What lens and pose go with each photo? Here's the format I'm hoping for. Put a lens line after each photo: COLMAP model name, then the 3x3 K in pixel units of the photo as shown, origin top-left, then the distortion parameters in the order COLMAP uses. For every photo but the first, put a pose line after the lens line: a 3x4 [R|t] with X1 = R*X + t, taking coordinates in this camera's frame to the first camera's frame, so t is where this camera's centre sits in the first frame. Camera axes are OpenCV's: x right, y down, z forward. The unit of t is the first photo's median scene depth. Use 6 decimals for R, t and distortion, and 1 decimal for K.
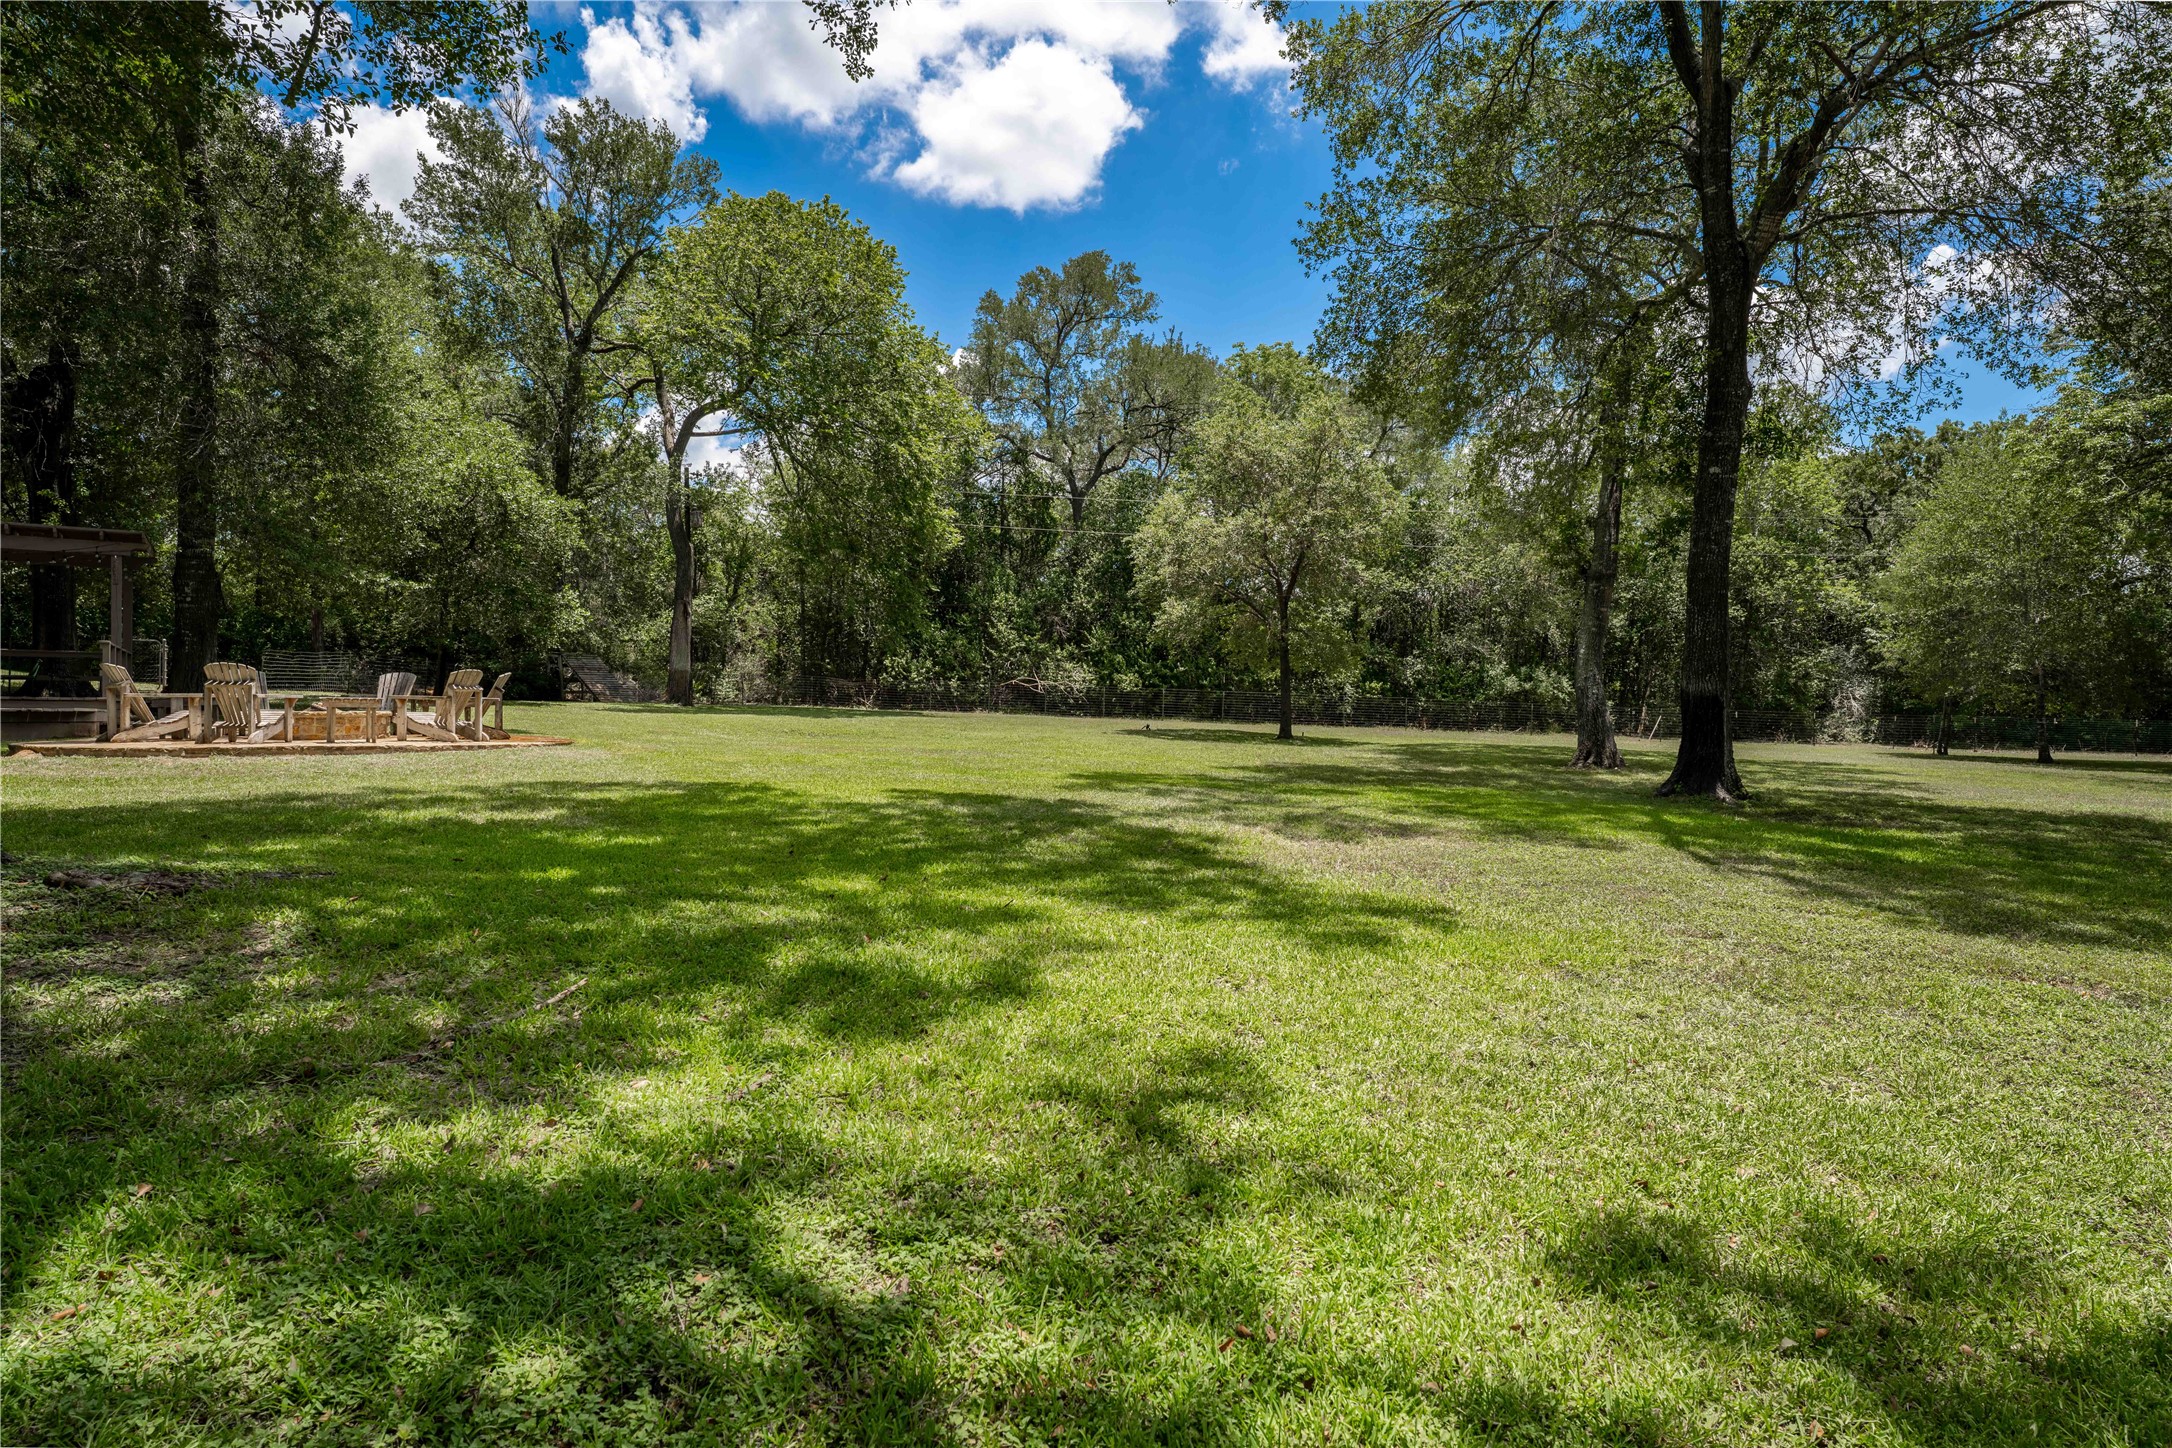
lens RADIAL K [[1204.6, 0, 1086.0], [0, 1204.6, 724.0], [0, 0, 1]] dist [-0.000086, -0.000048]
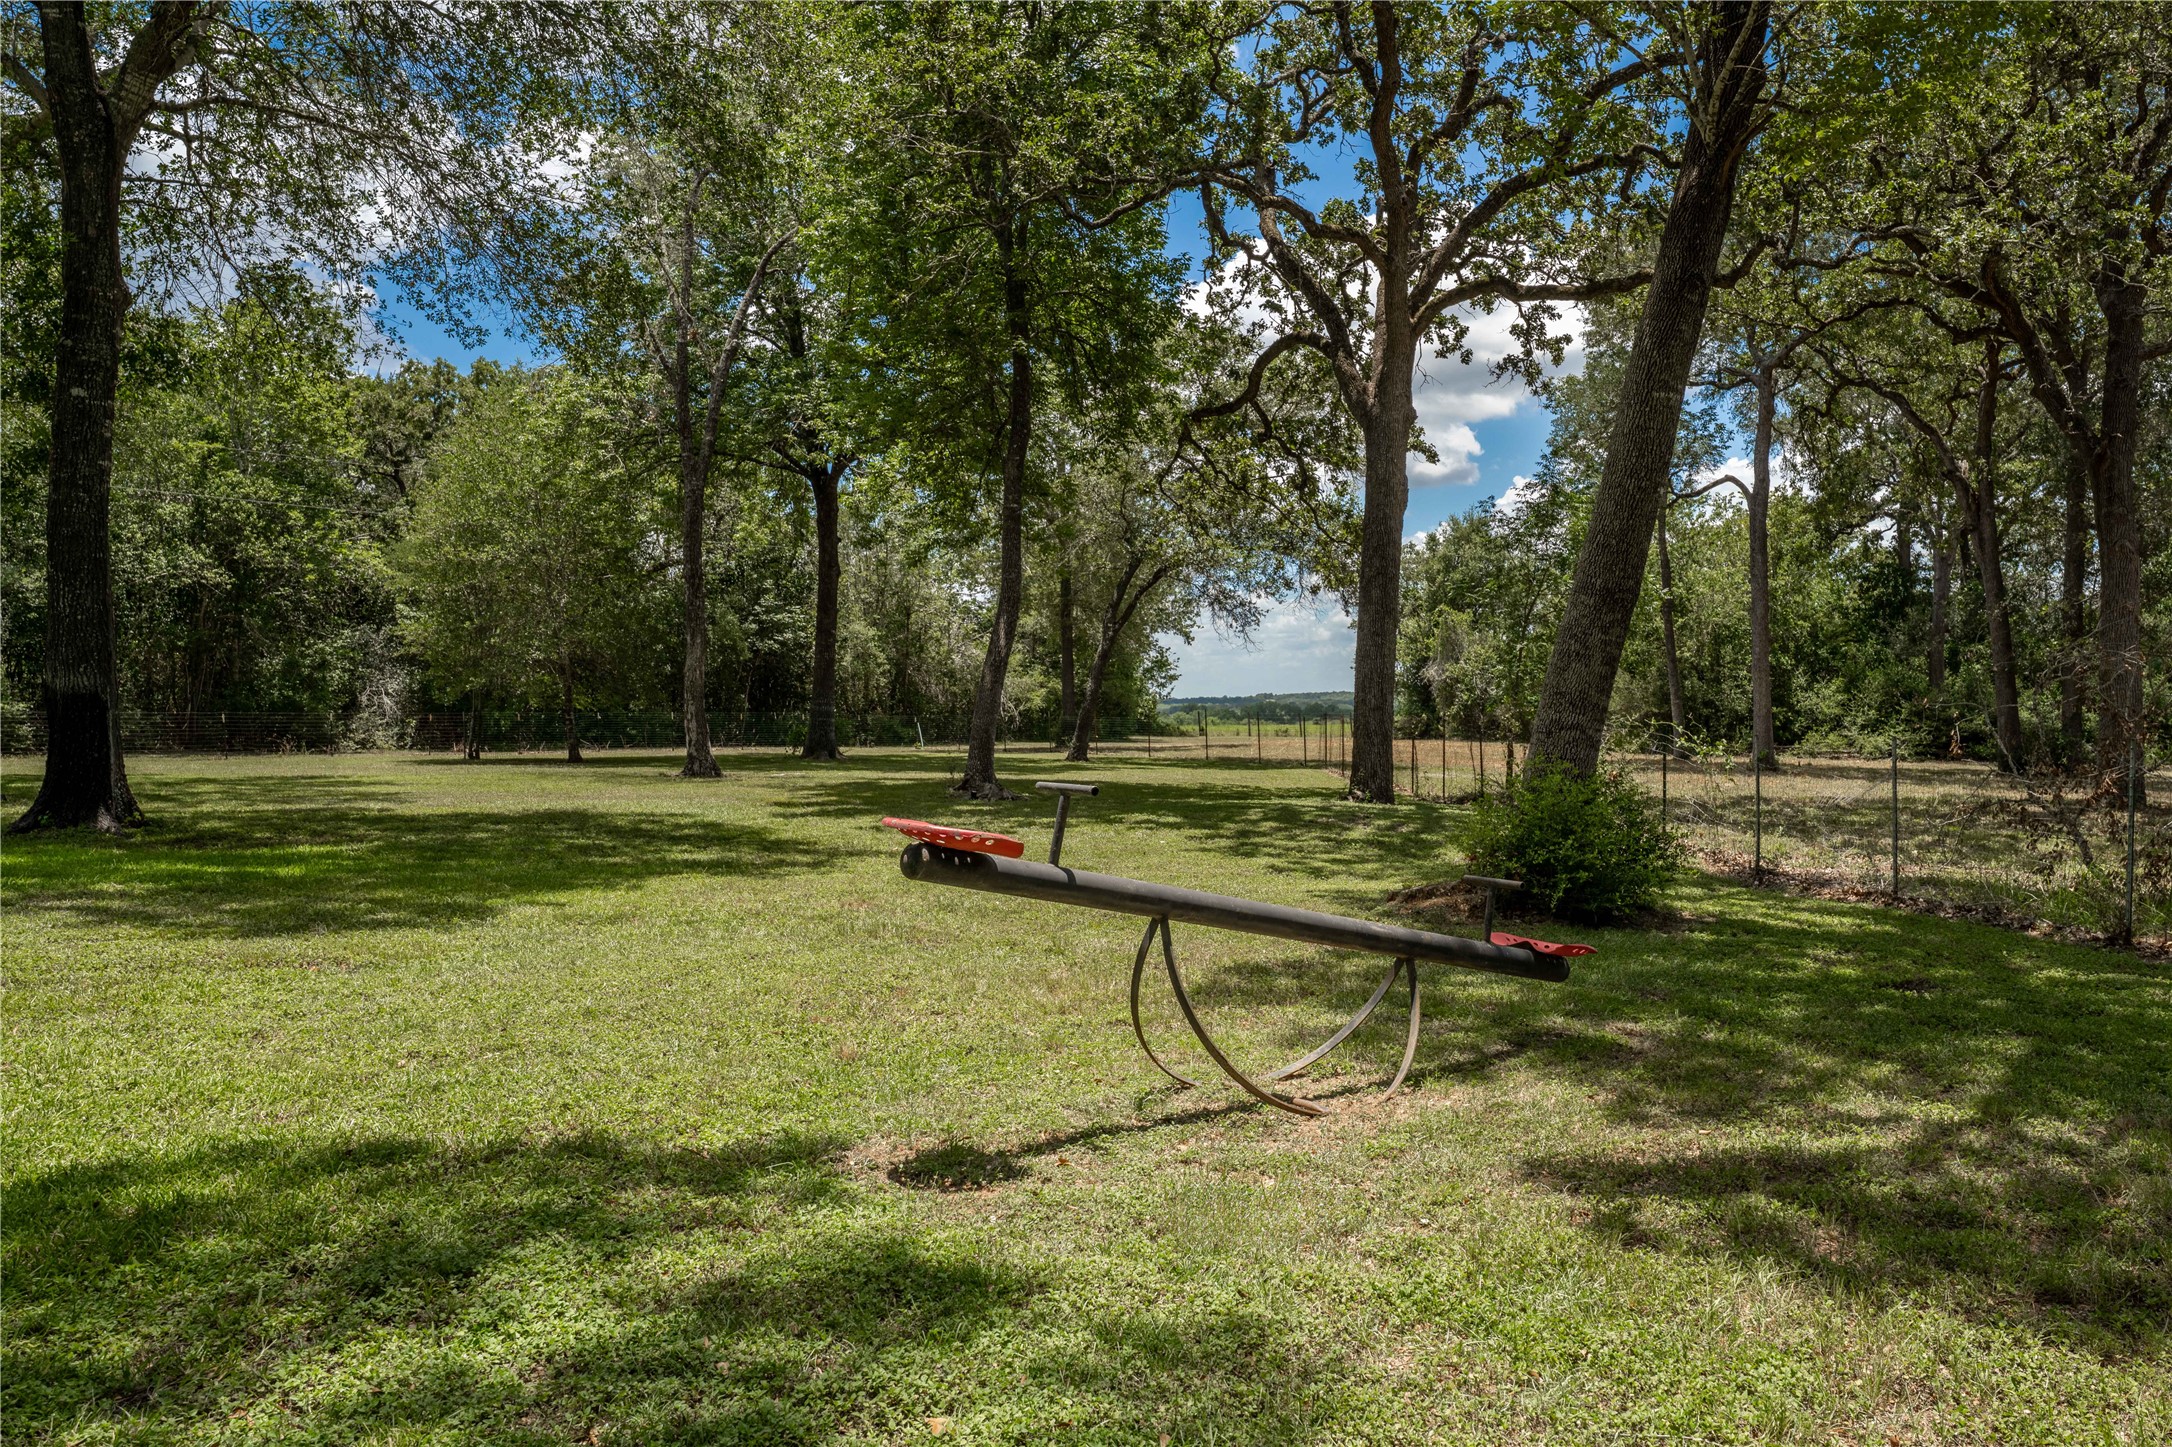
lens RADIAL K [[1522.8, 0, 1086.0], [0, 1522.8, 723.5], [0, 0, 1]] dist [0.000264, 0.000950]
pose [[0.492127, -0.030821, 0.869978, -0.002265], [0.033136, 0.999312, 0.016659, -0.002999], [-0.869893, 0.020630, 0.492810, 0.105778]]
